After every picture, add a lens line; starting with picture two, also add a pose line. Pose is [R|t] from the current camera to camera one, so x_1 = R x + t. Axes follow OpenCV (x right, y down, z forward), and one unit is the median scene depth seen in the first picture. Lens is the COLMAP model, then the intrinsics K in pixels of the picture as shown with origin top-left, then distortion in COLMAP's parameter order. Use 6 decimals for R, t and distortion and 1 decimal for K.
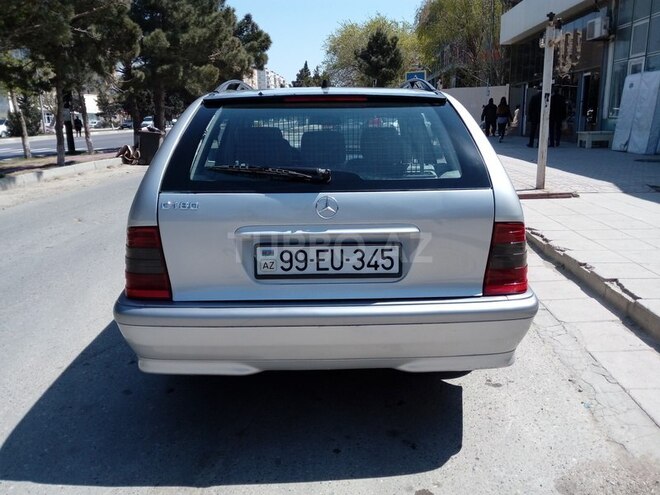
lens RADIAL K [[543.0, 0, 336.0], [0, 543.0, 234.9], [0, 0, 1]] dist [0.072747, -0.128915]
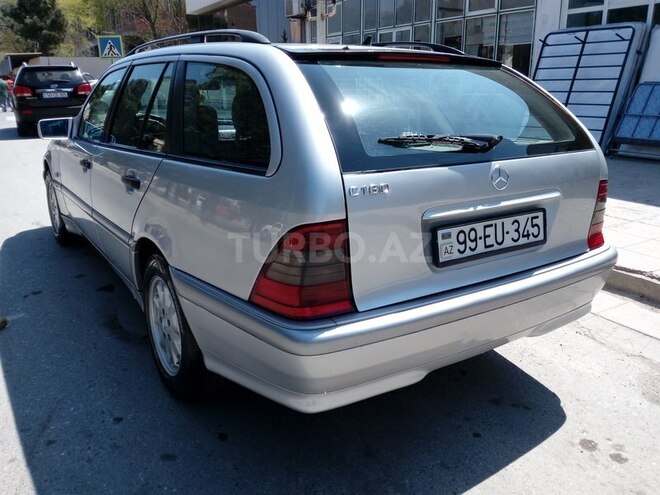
lens RADIAL K [[543.0, 0, 336.0], [0, 543.0, 234.9], [0, 0, 1]] dist [0.072747, -0.128915]
pose [[0.842539, -0.126227, 0.523637, -0.721310], [0.101125, 0.991936, 0.076403, -0.052118], [-0.529058, -0.011419, 0.848509, 0.356094]]
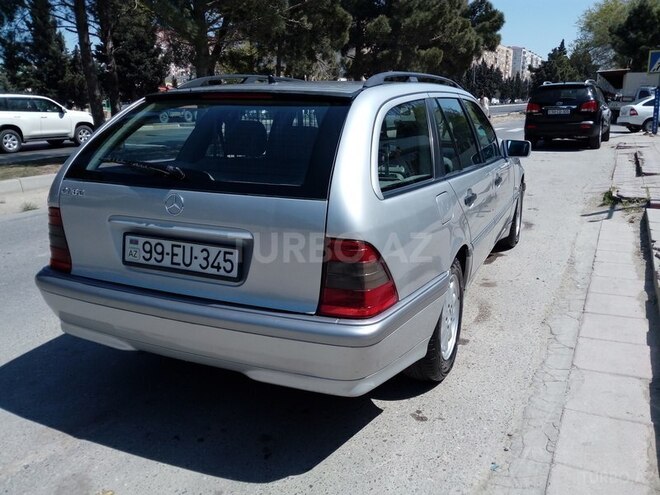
lens RADIAL K [[543.0, 0, 336.0], [0, 543.0, 234.9], [0, 0, 1]] dist [0.072747, -0.128915]
pose [[0.909284, 0.111048, -0.401088, 0.662850], [-0.098897, 0.993793, 0.050944, -0.074336], [0.404255, -0.006656, 0.914622, 0.174036]]
